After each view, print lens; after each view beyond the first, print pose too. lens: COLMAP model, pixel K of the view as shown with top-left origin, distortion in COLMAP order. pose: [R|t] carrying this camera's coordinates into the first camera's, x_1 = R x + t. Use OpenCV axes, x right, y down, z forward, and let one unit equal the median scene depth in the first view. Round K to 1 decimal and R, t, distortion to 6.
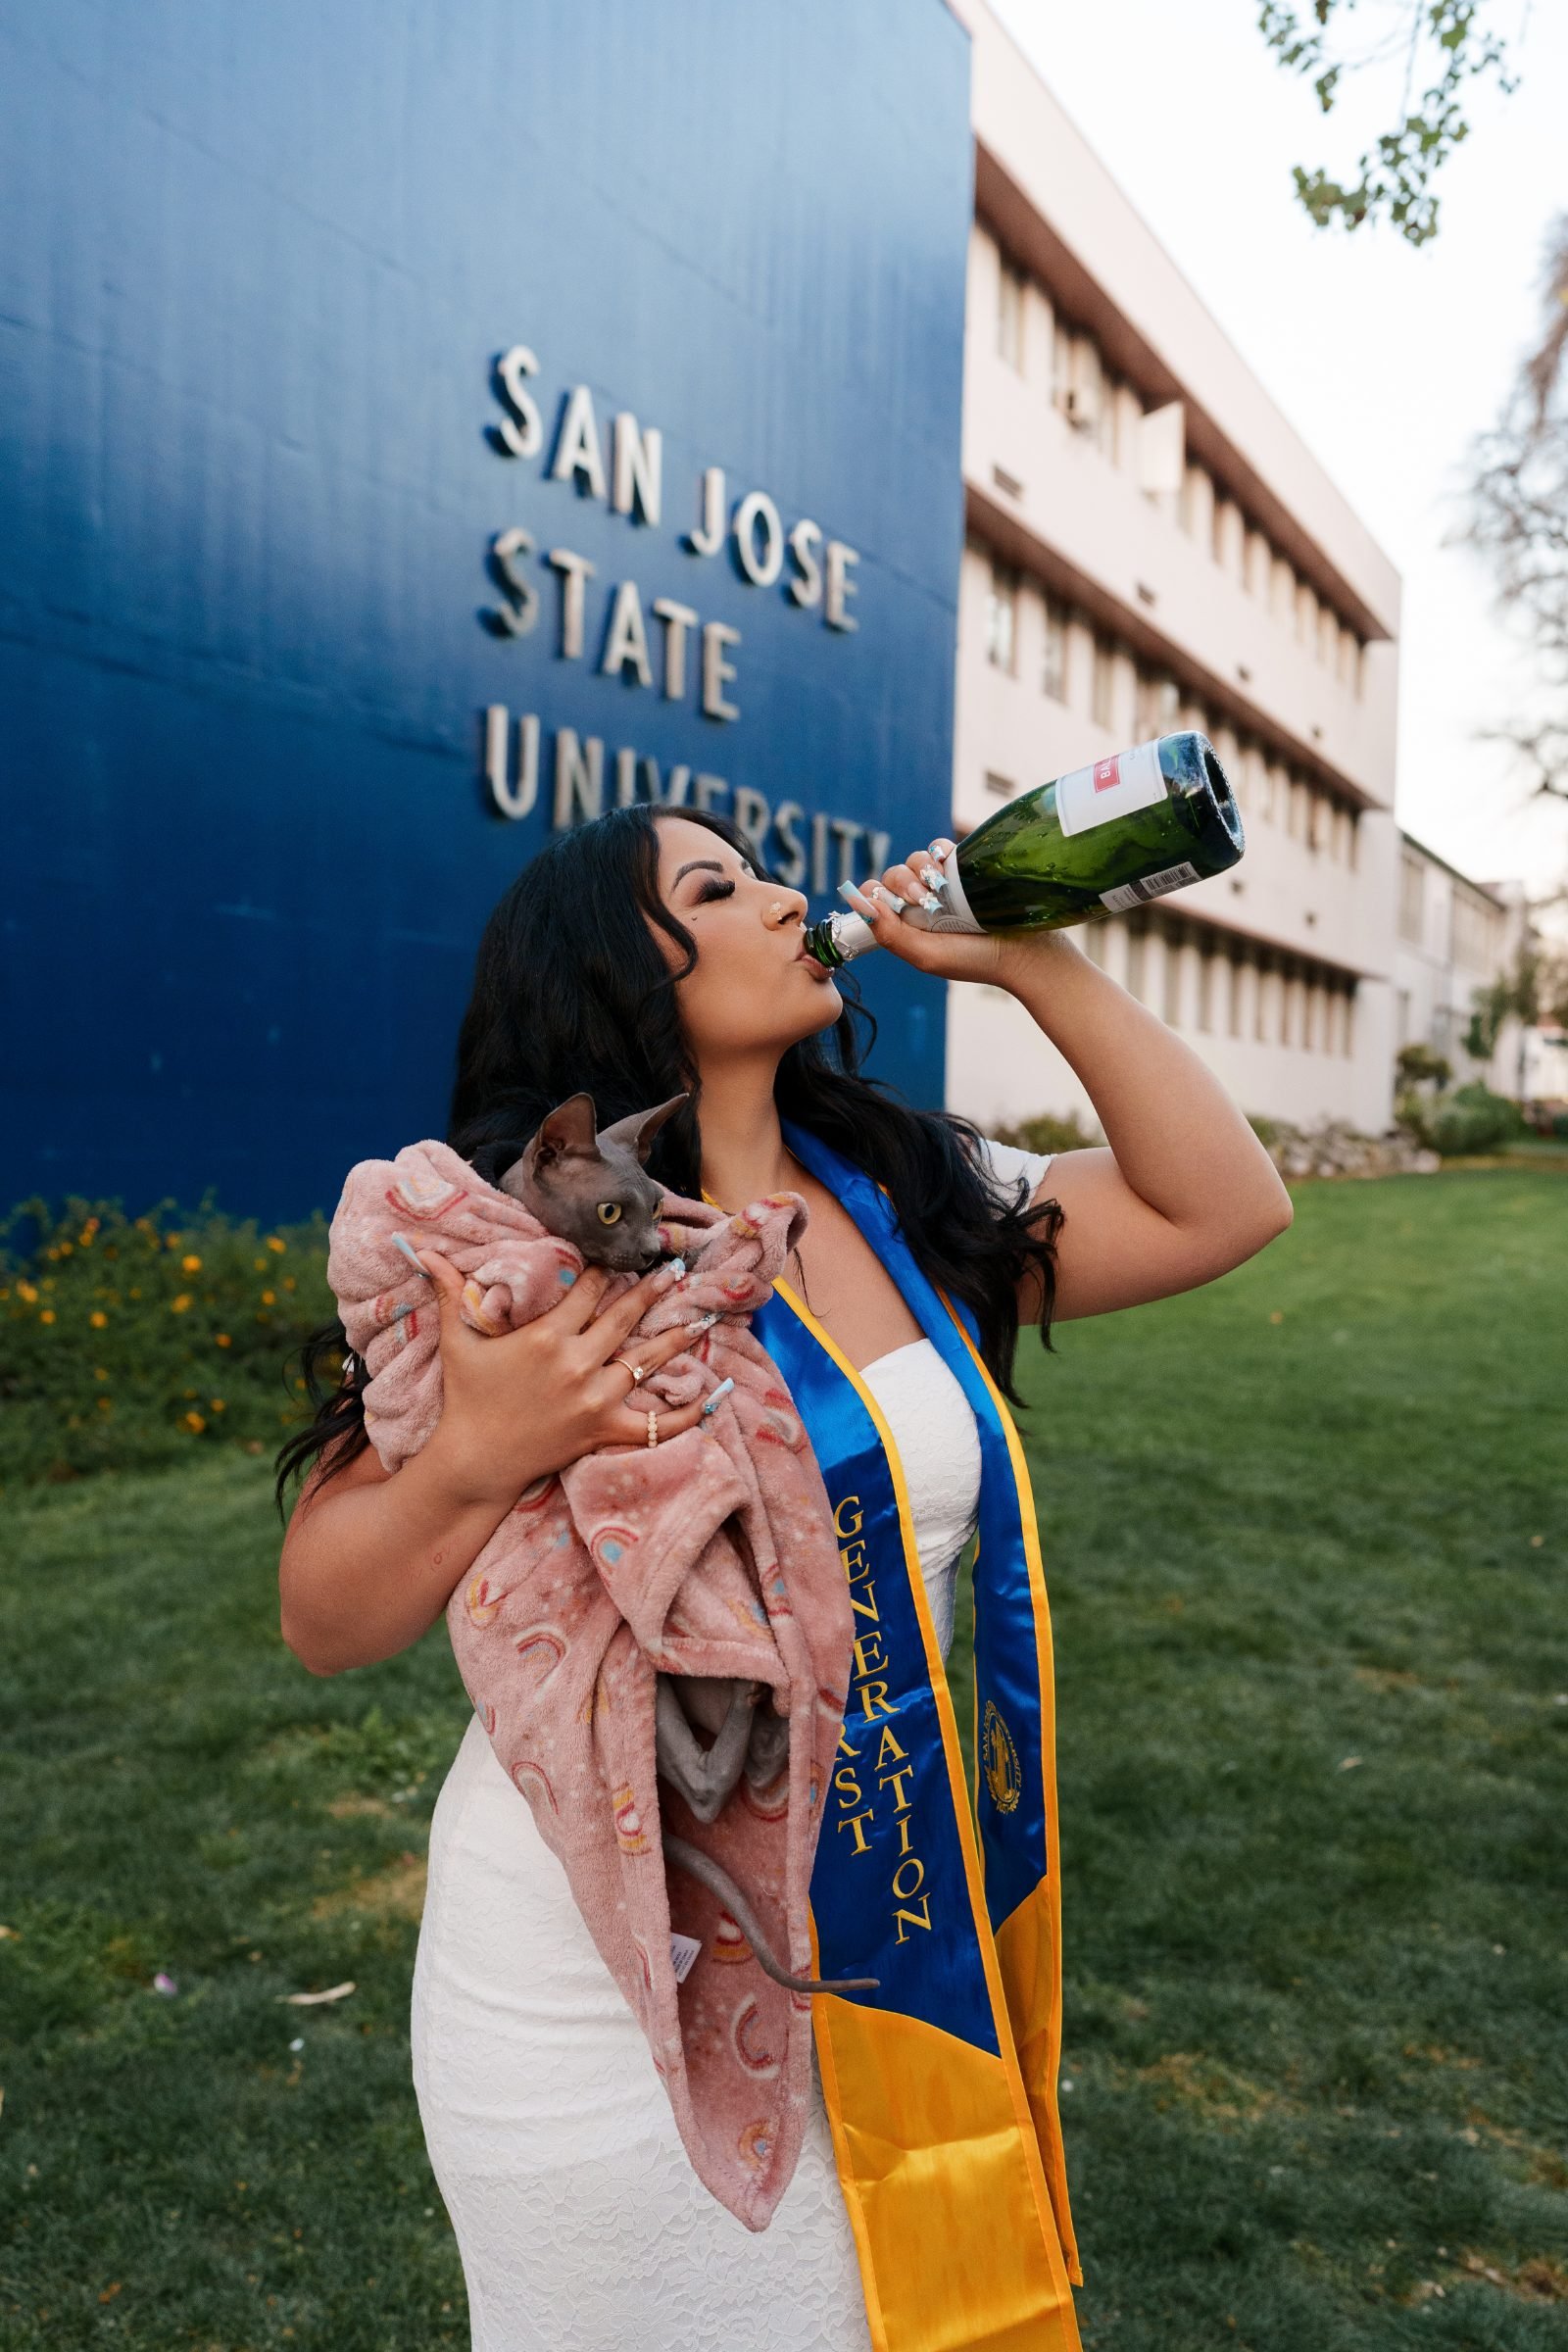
lens RADIAL K [[2327.3, 0, 792.1], [0, 2327.3, 1182.7], [0, 0, 1]] dist [0.001179, 0.006882]
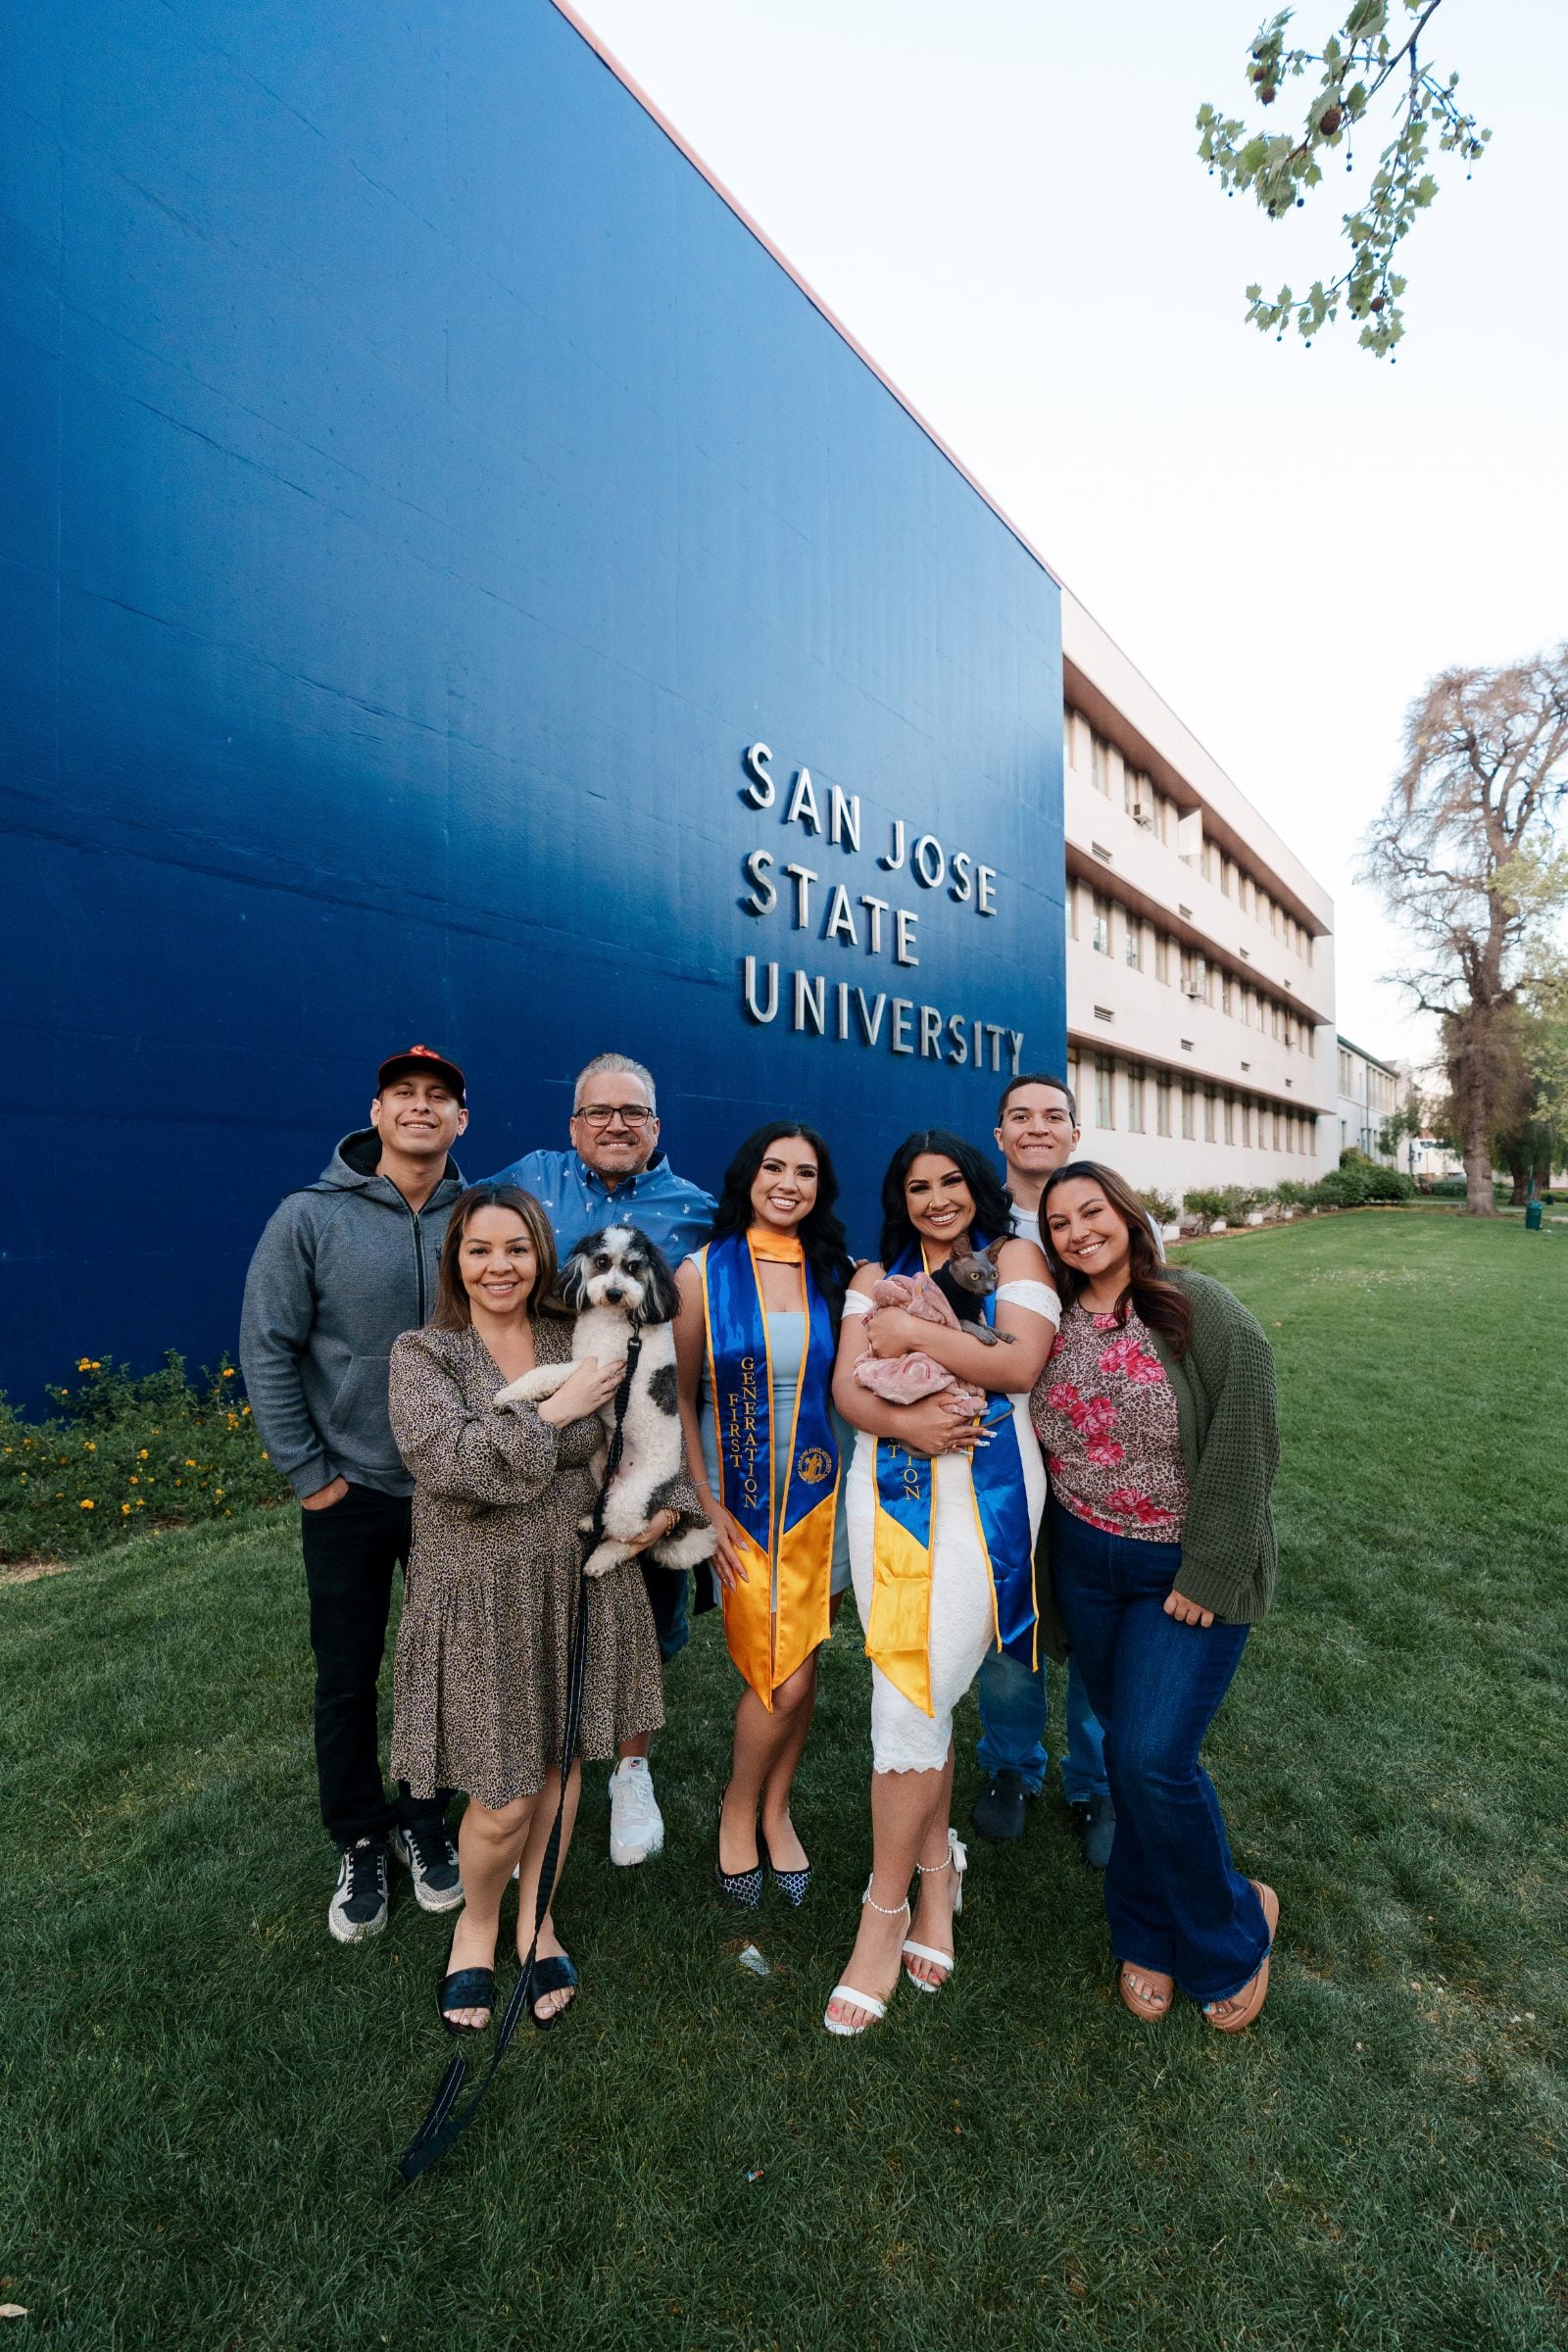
lens RADIAL K [[1058.6, 0, 766.9], [0, 1058.6, 1184.2], [0, 0, 1]] dist [-0.024682, 0.000170]
pose [[0.970040, -0.031573, -0.240887, 0.056986], [0.021436, 0.998775, -0.044590, -0.009547], [0.241999, 0.038090, 0.969528, 0.271440]]
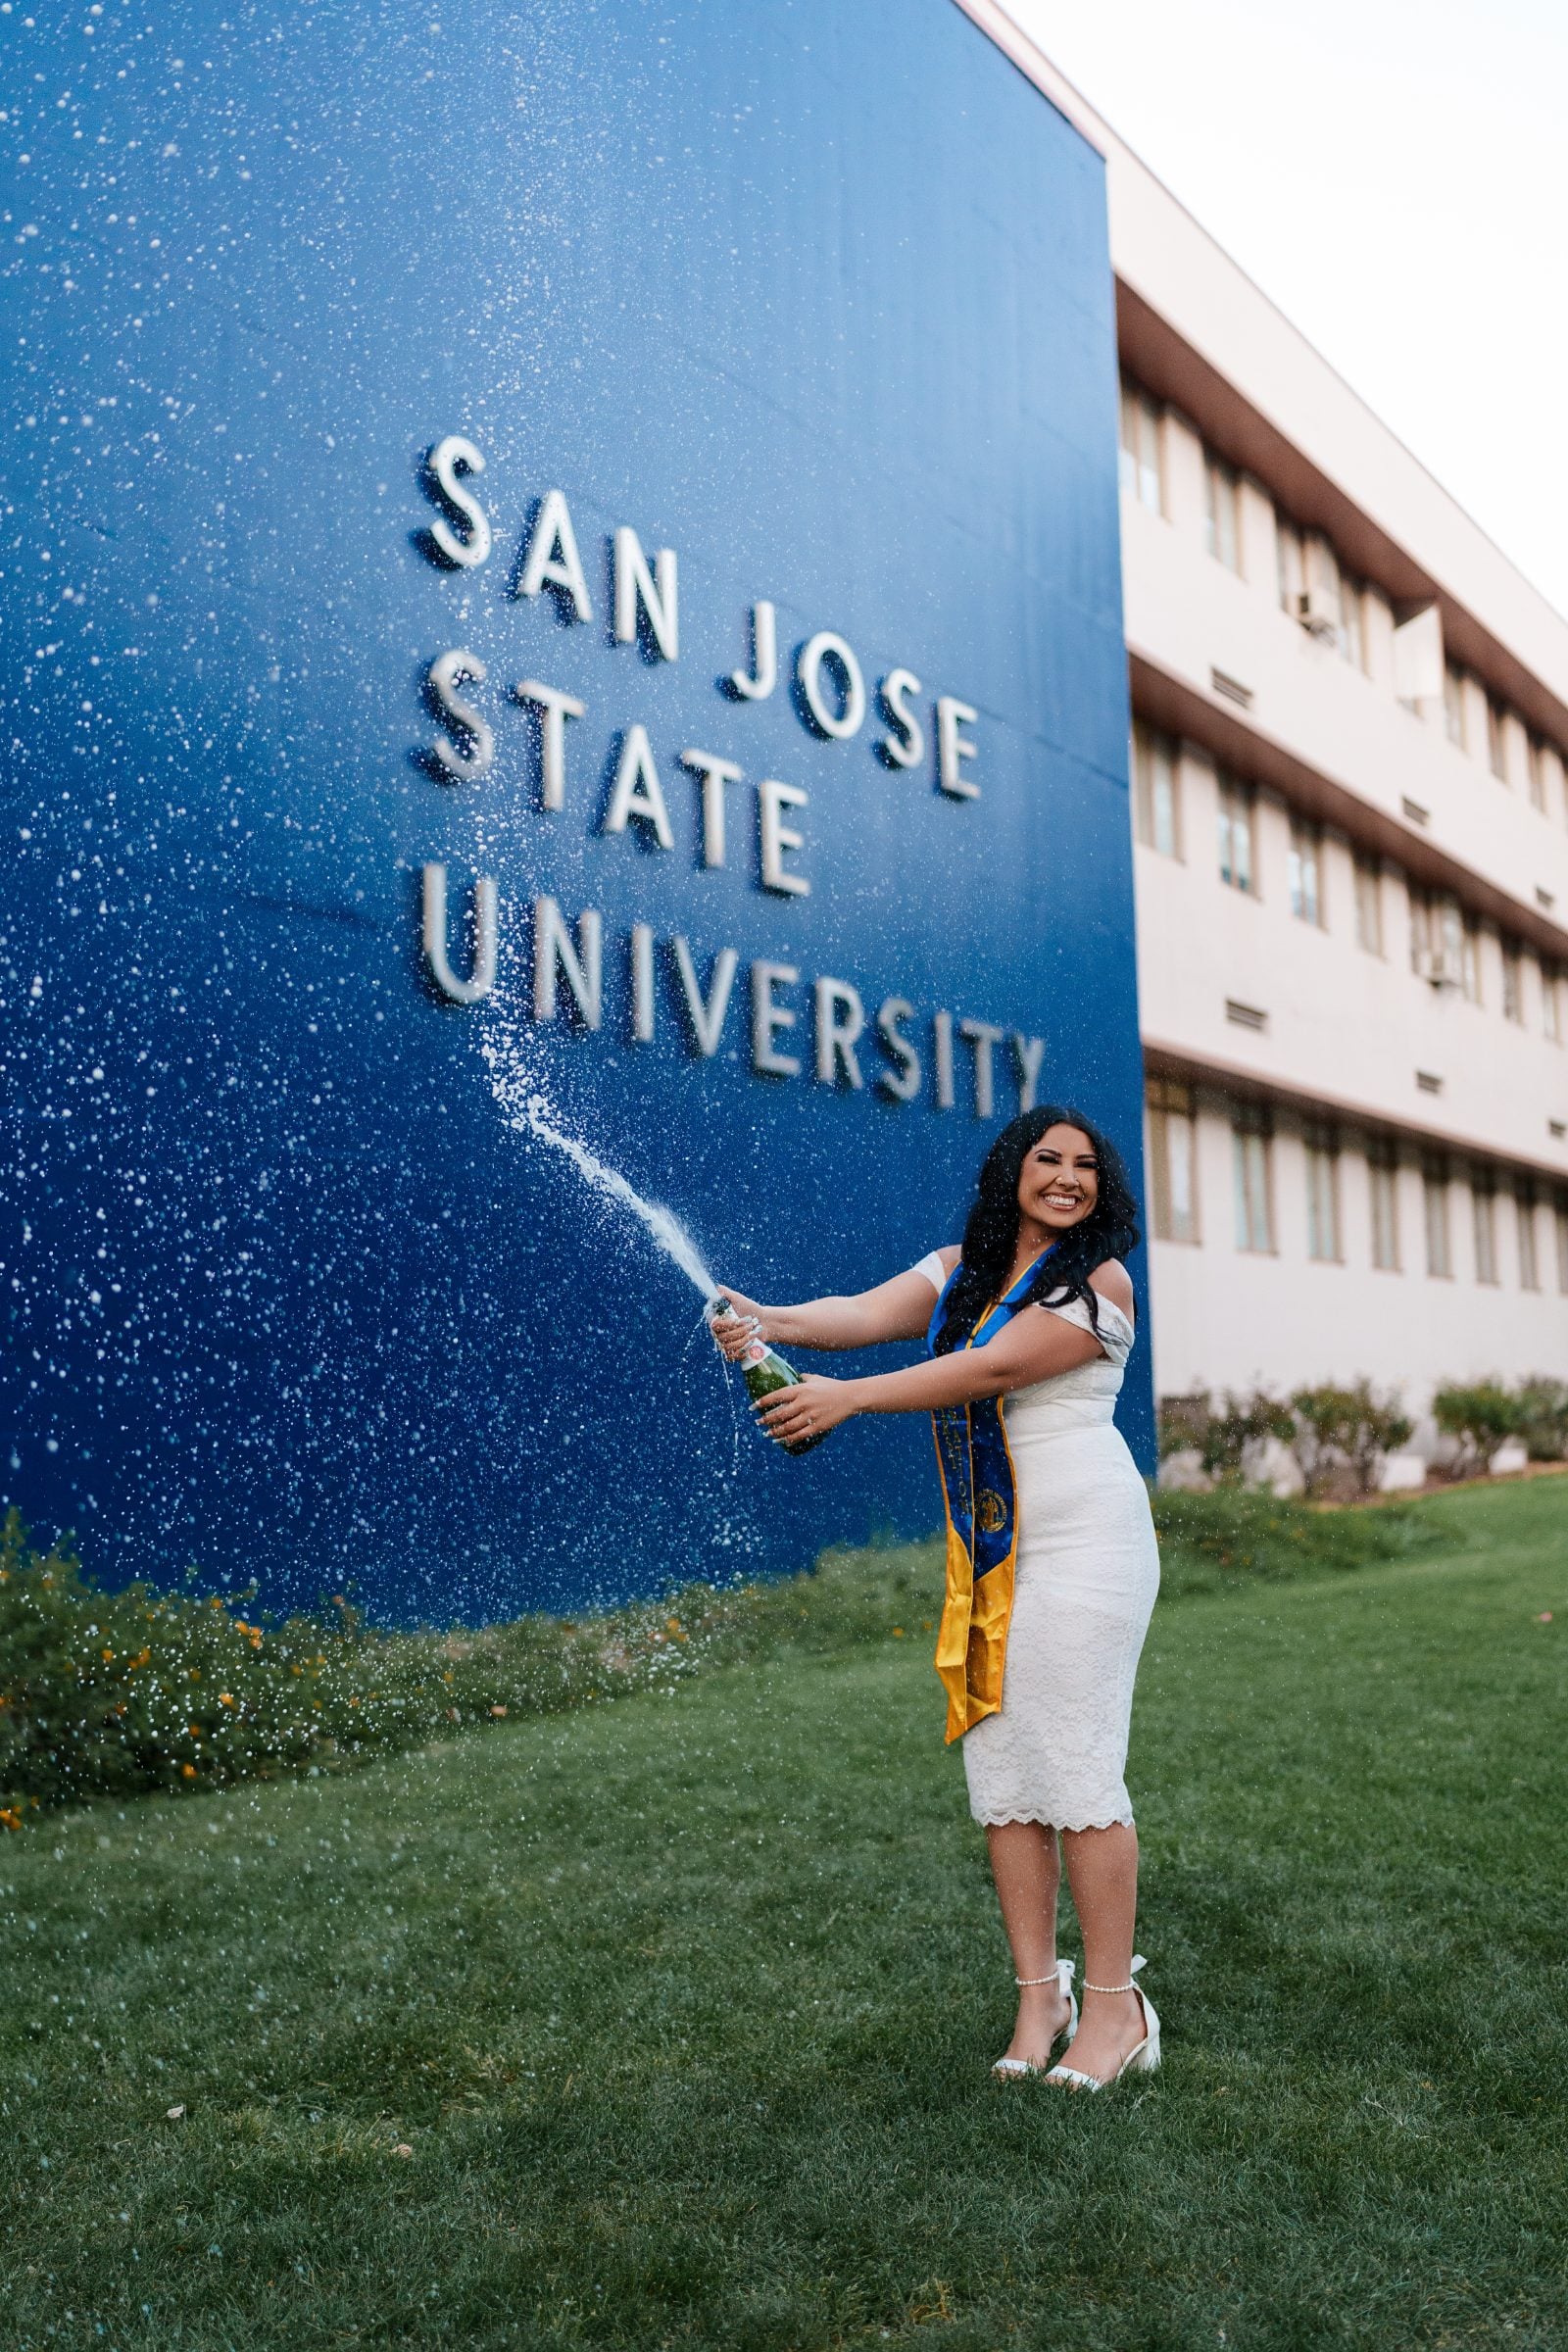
lens RADIAL K [[2286.9, 0, 776.4], [0, 2286.9, 1179.0], [0, 0, 1]] dist [-0.003052, 0.006706]
pose [[0.985016, -0.061850, -0.160989, 0.102293], [0.039059, 0.989230, -0.141065, 0.014949], [0.167980, 0.132664, 0.976823, 0.260057]]
